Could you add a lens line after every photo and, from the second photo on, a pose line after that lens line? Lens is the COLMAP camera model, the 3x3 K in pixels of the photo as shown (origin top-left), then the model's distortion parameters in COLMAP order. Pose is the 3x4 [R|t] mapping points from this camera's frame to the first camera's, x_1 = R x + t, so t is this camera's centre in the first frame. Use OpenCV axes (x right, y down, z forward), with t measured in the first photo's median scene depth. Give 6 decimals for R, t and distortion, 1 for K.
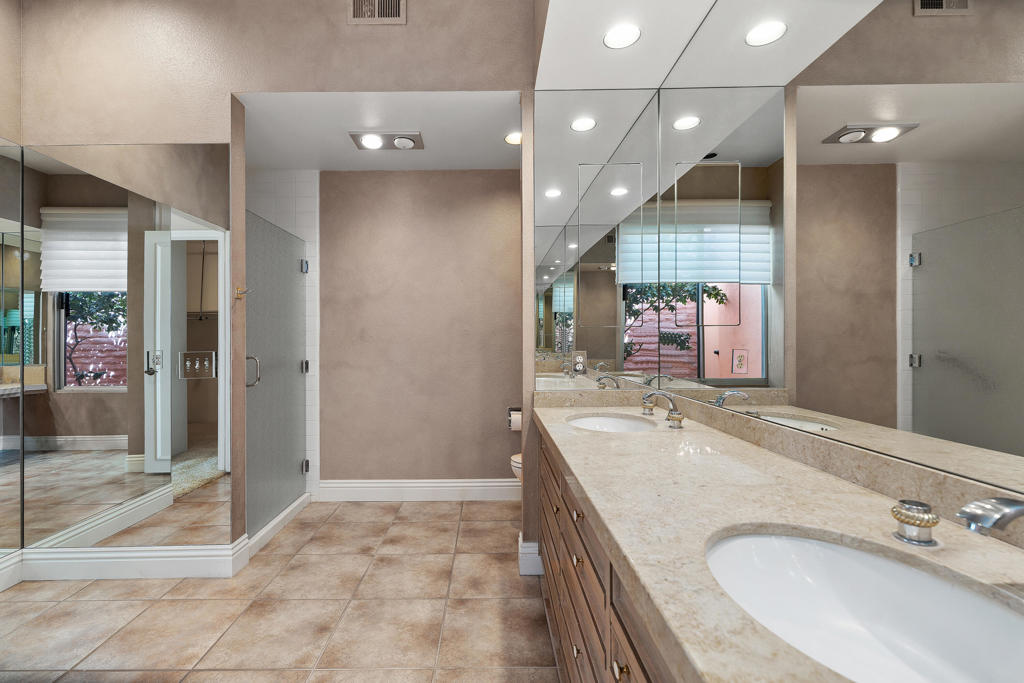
lens RADIAL K [[461.8, 0, 509.9], [0, 461.8, 339.8], [0, 0, 1]] dist [0.002130, 0.000193]
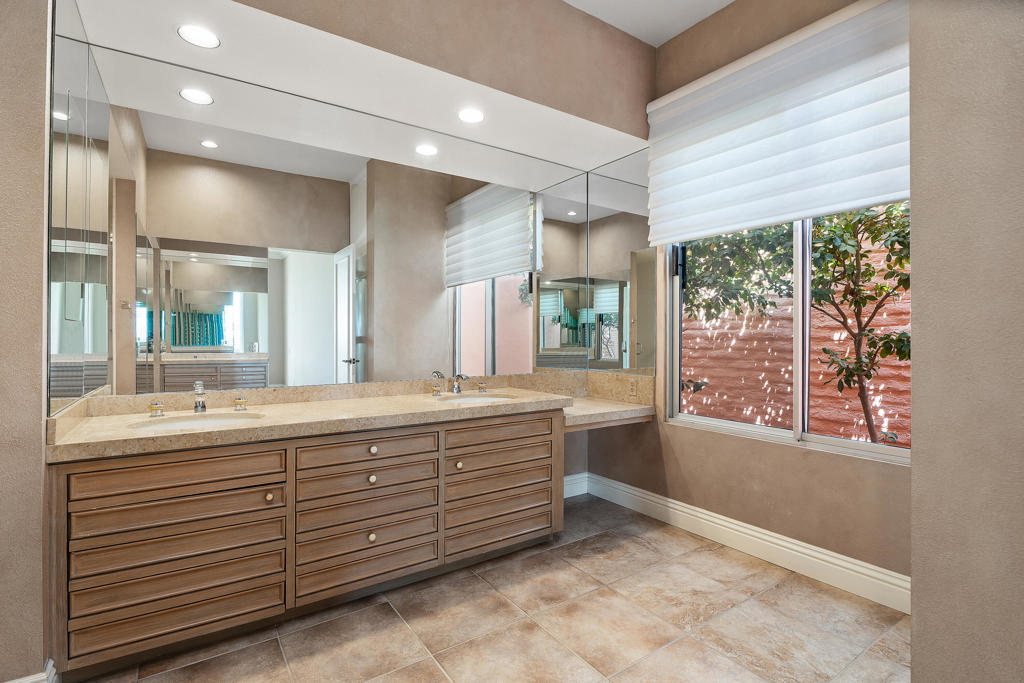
lens RADIAL K [[491.6, 0, 511.8], [0, 491.6, 338.4], [0, 0, 1]] dist [-0.000180, -0.000004]
pose [[0.549298, 0.001734, -0.835624, -0.571723], [0.003055, 0.999987, 0.004083, 0.005927], [0.835621, -0.004796, 0.549286, 0.499320]]
